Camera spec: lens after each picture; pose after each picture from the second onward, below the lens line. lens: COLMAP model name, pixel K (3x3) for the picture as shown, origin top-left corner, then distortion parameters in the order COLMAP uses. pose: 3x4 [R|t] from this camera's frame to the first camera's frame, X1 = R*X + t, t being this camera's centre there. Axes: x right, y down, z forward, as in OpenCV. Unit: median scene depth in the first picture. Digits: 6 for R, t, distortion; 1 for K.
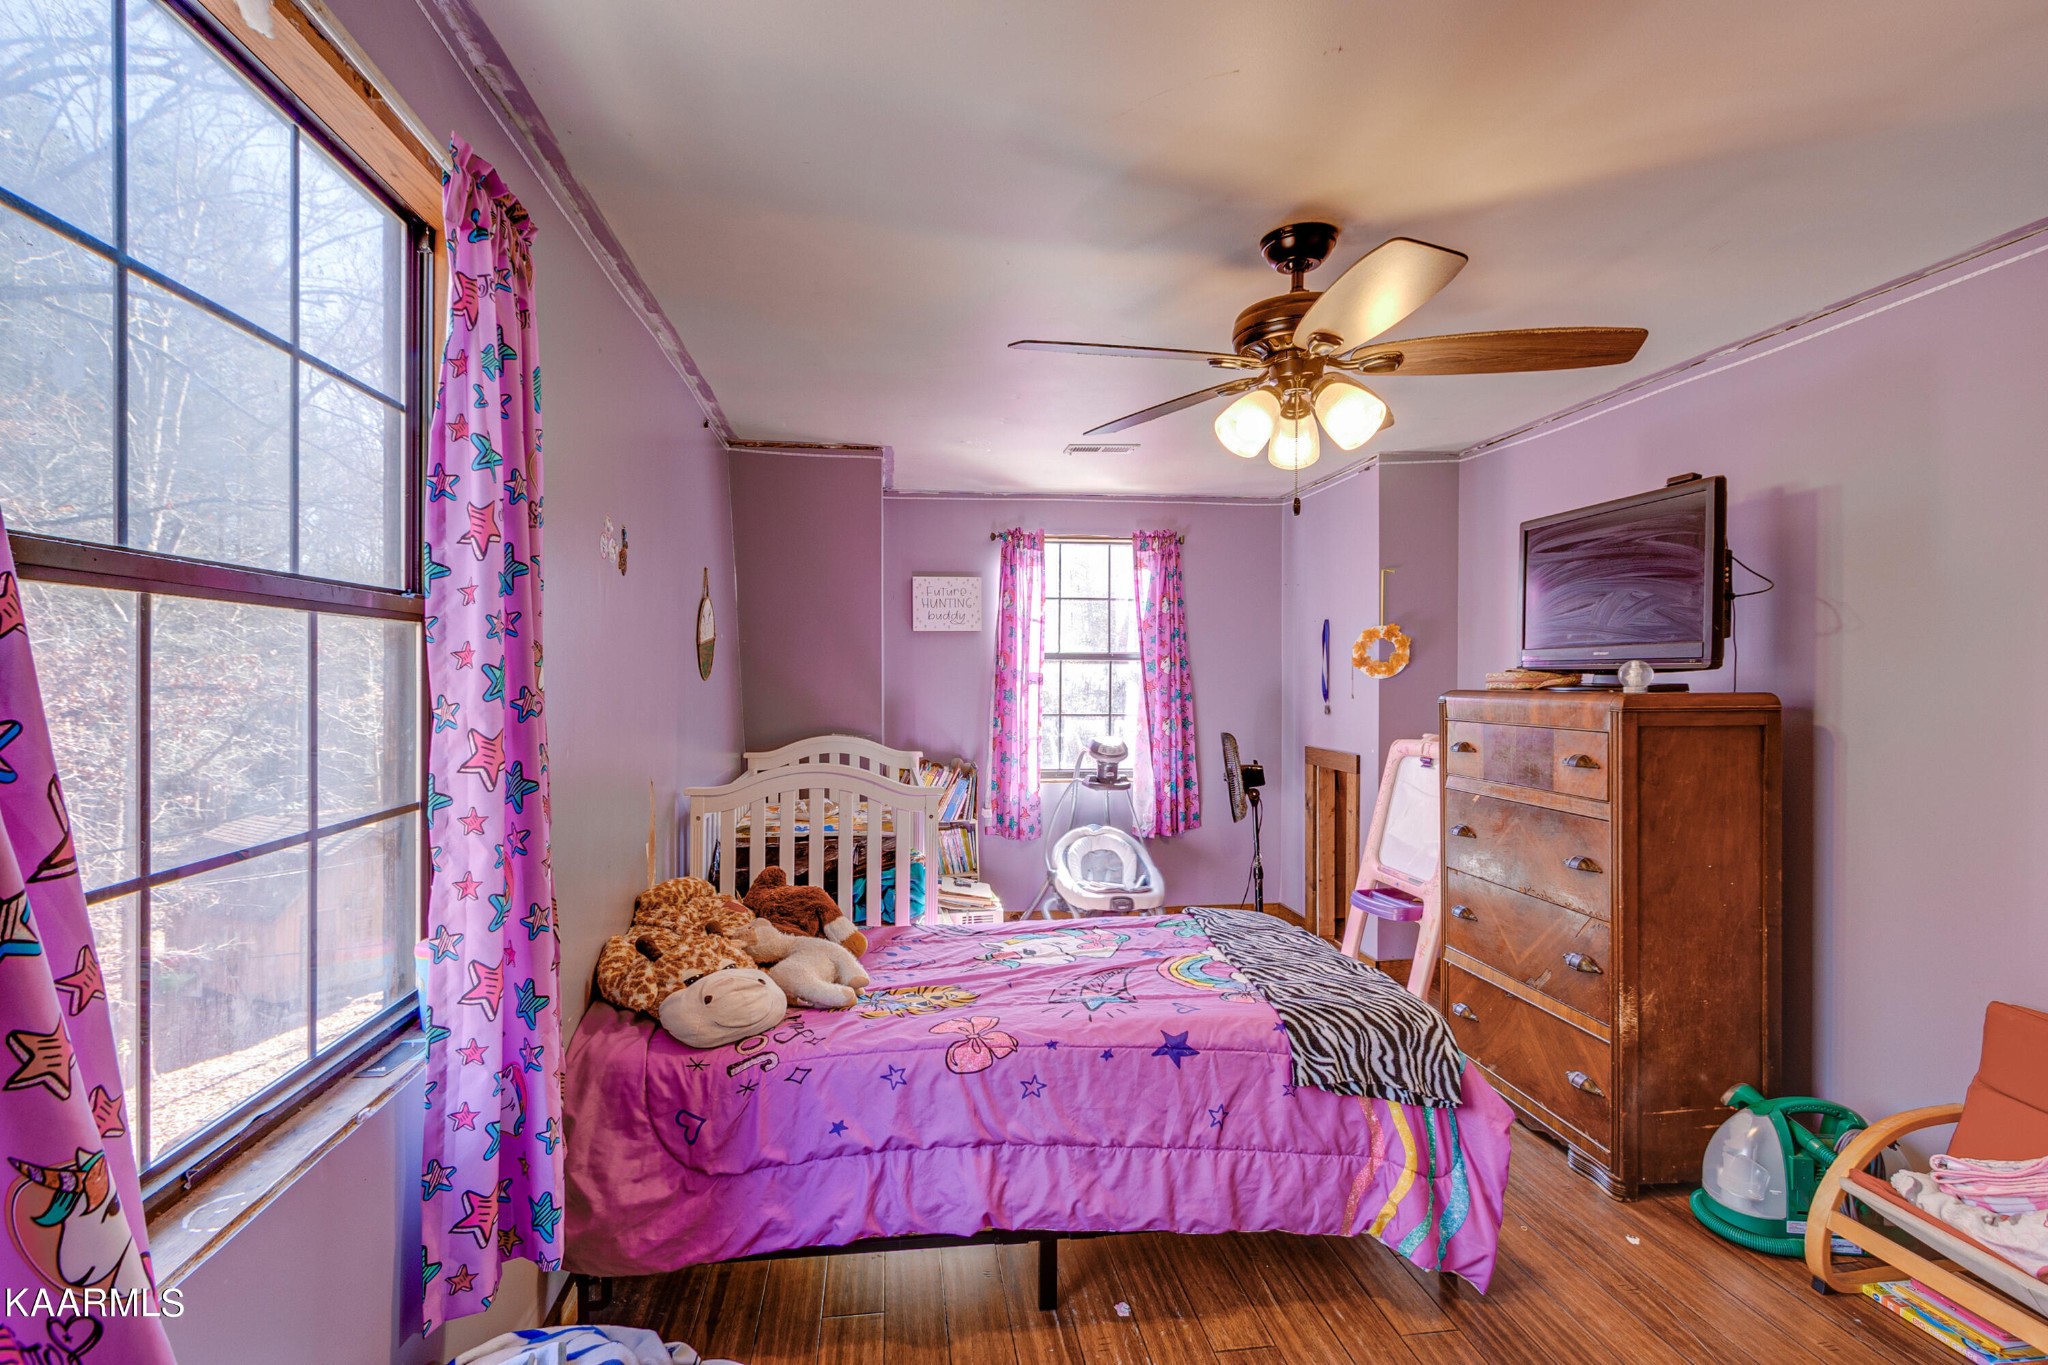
lens RADIAL K [[942.9, 0, 1007.2], [0, 942.9, 680.9], [0, 0, 1]] dist [-0.002263, -0.001145]
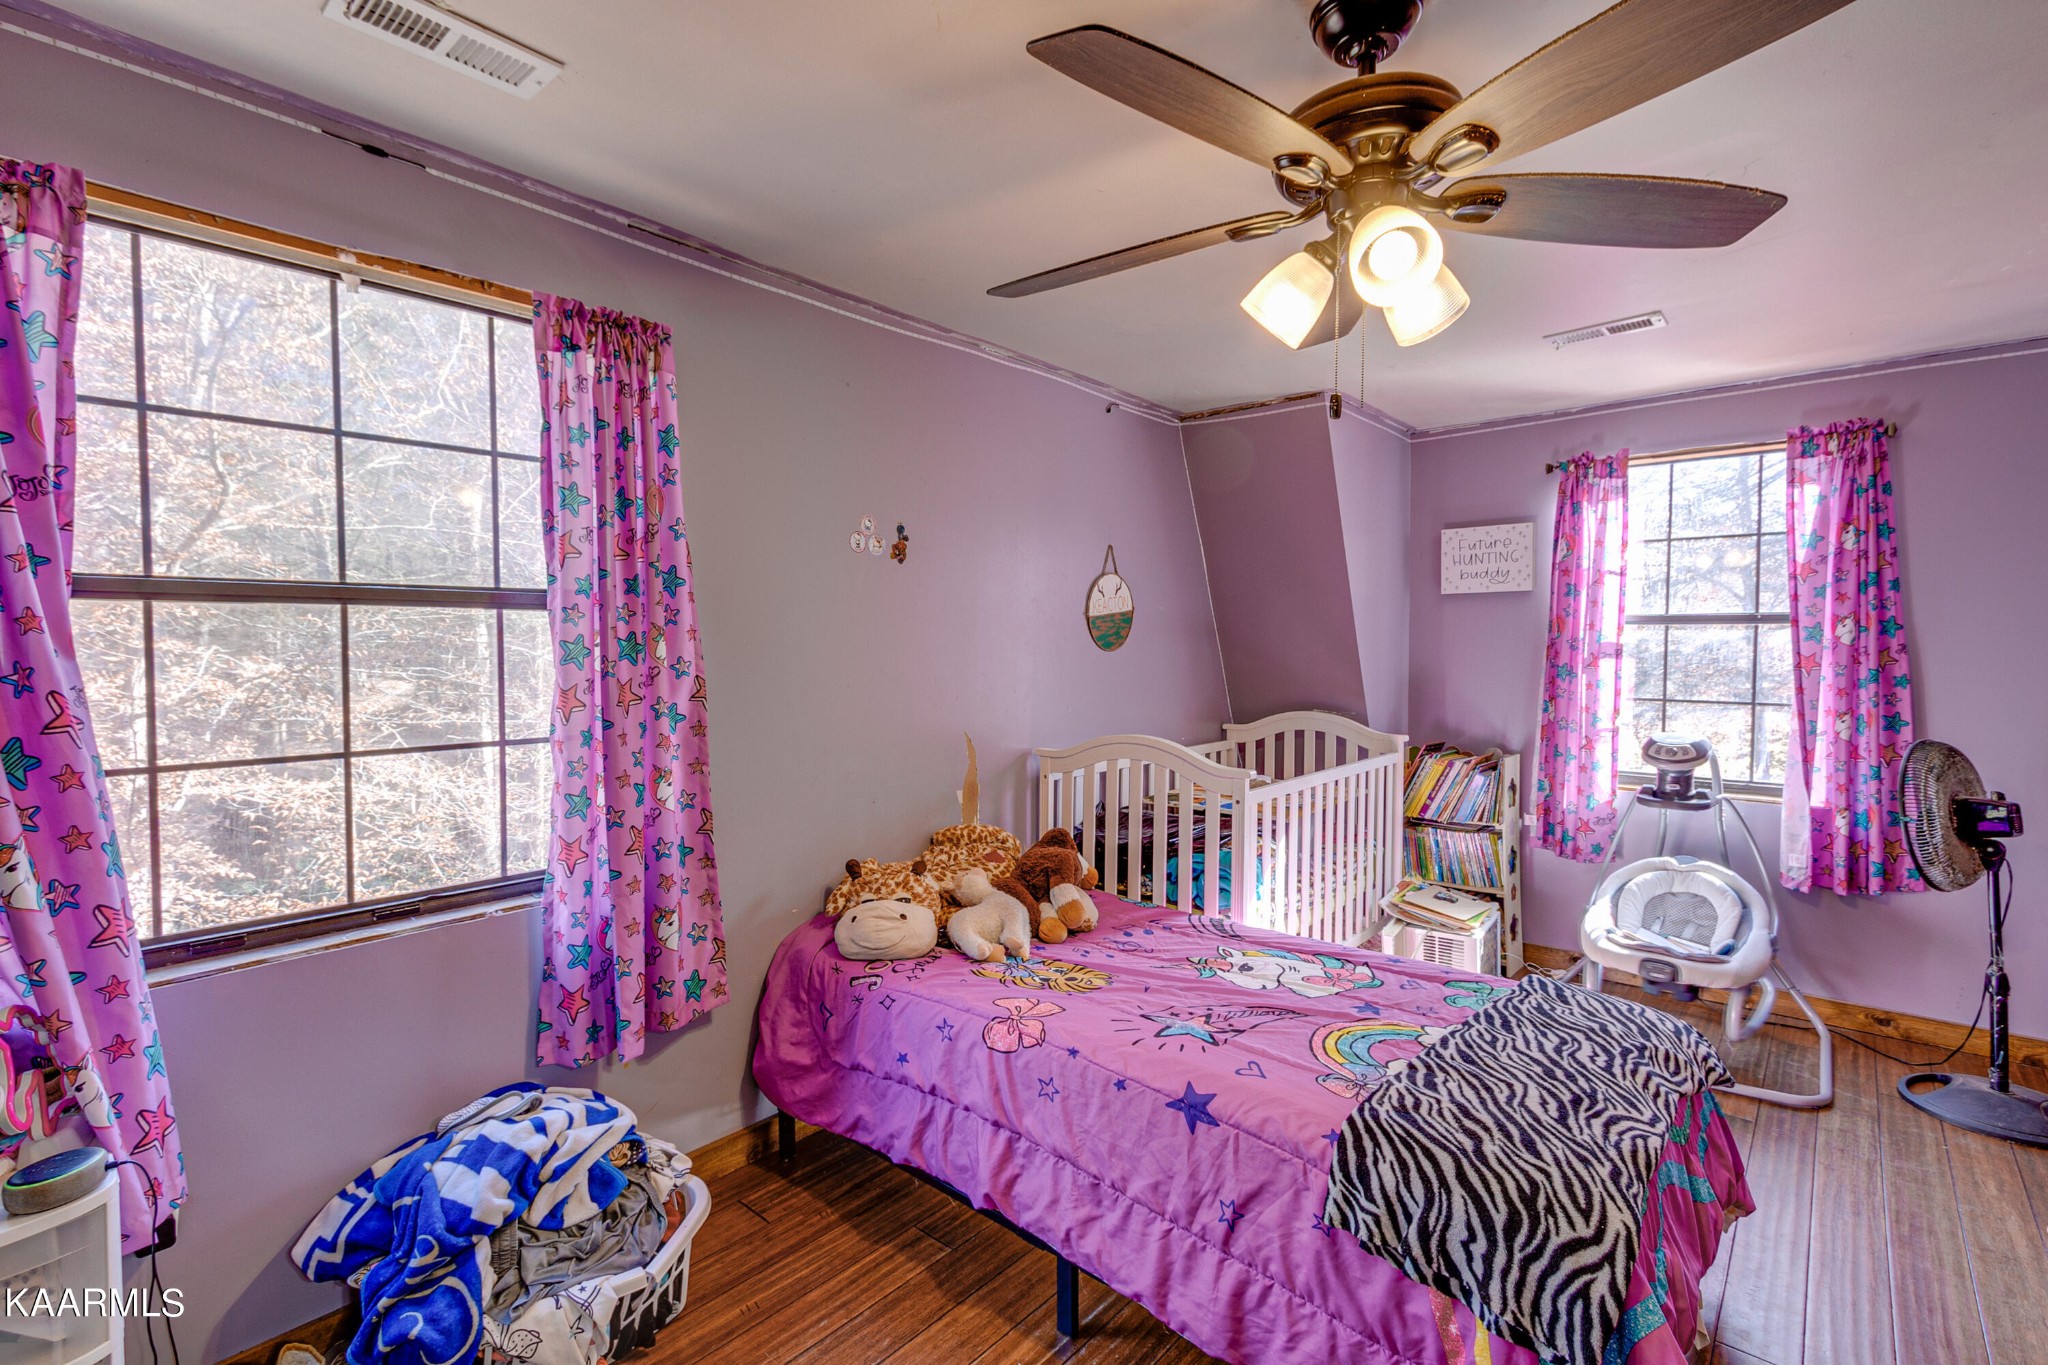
lens RADIAL K [[942.9, 0, 1009.5], [0, 942.9, 675.5], [0, 0, 1]] dist [-0.002263, -0.001145]
pose [[0.656951, 0.023688, -0.753561, 0.616729], [-0.003915, 0.999600, 0.028009, -0.003774], [0.753923, -0.015451, 0.656781, 0.322841]]
